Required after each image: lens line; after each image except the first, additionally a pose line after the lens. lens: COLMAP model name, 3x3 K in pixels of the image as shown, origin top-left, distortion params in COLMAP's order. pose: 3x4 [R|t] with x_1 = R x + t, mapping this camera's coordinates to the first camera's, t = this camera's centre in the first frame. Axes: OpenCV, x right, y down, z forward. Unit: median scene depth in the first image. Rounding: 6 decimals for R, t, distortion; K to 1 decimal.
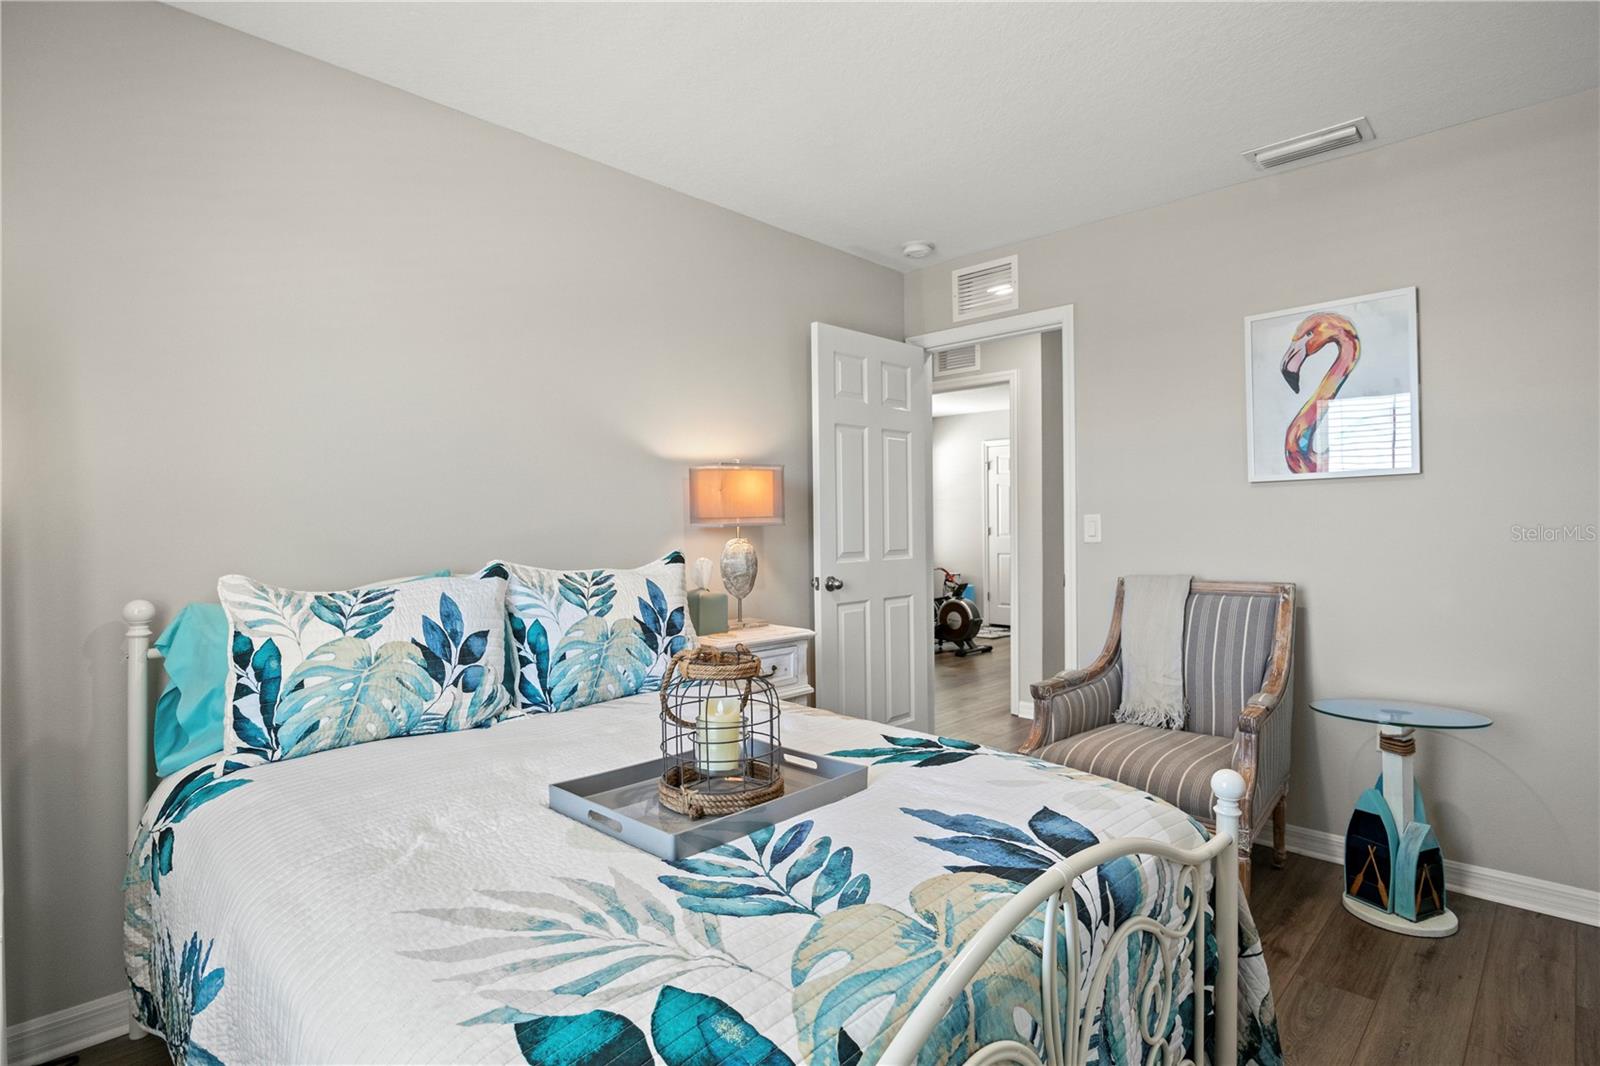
lens RADIAL K [[802.0, 0, 799.8], [0, 802.0, 523.7], [0, 0, 1]] dist [-0.002583, -0.001668]
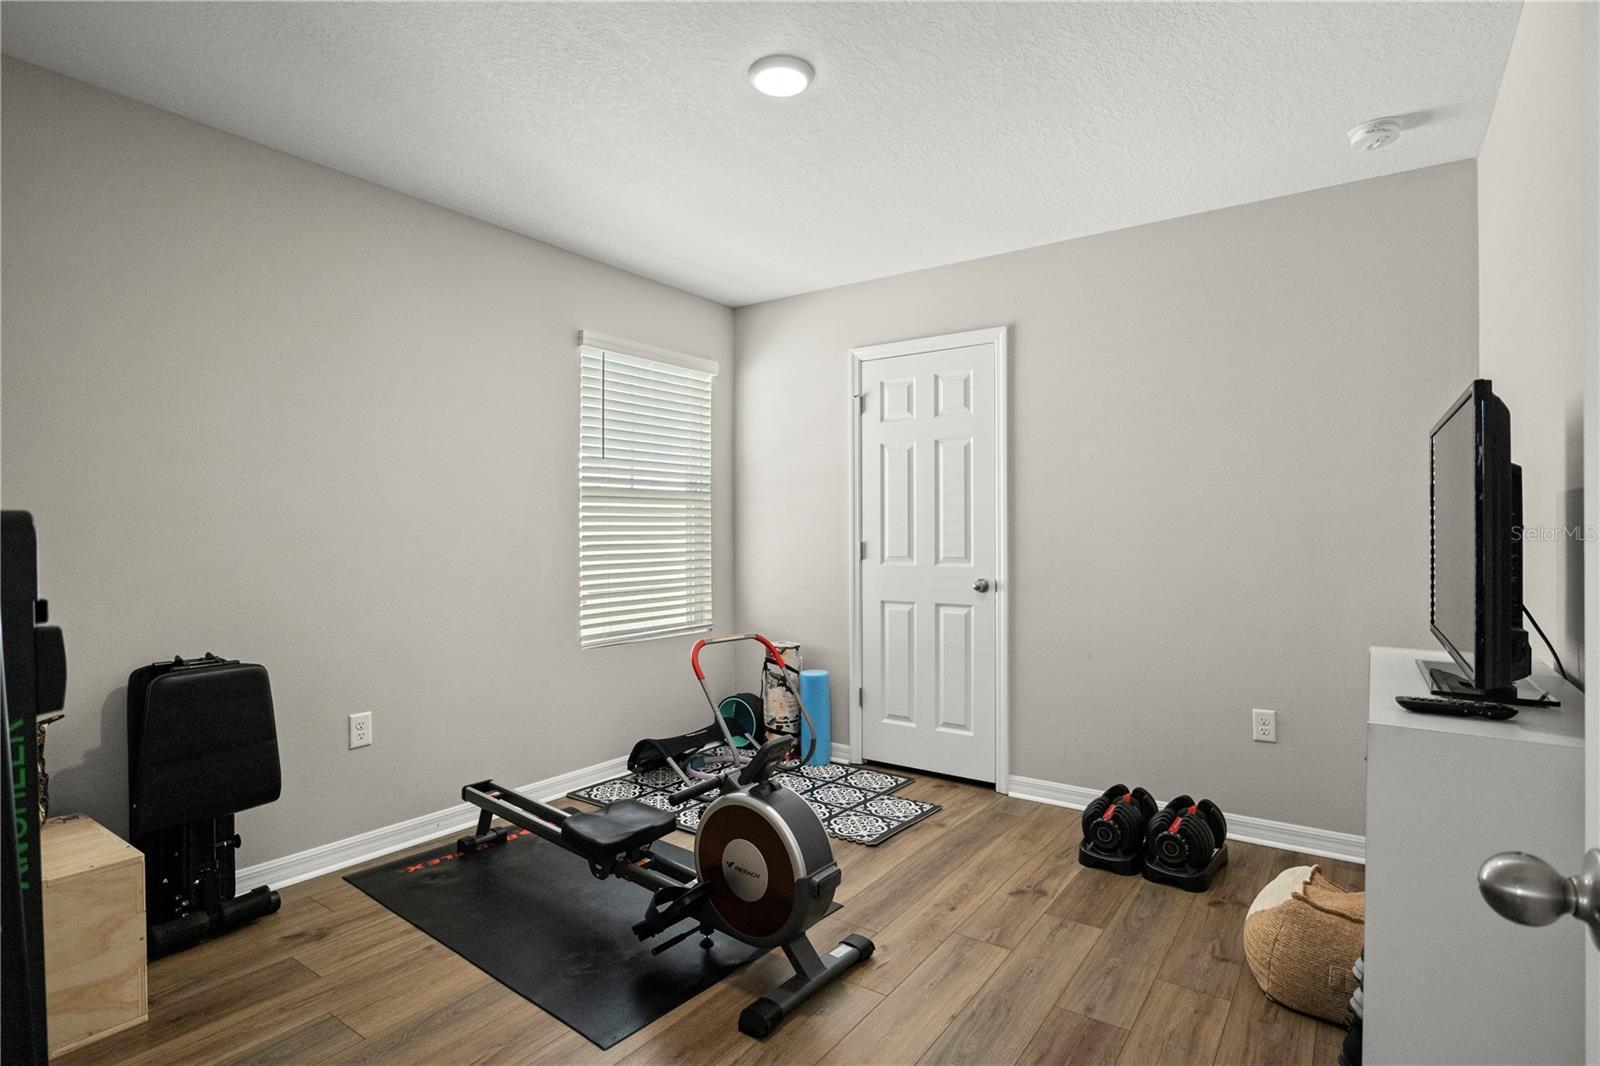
lens RADIAL K [[802.0, 0, 794.0], [0, 802.0, 540.3], [0, 0, 1]] dist [-0.002583, -0.001668]
pose [[0.989032, 0.001901, 0.147689, 0.133891], [-0.003506, 0.999938, 0.010610, -0.000865], [-0.147659, -0.011011, 0.988977, 0.570174]]
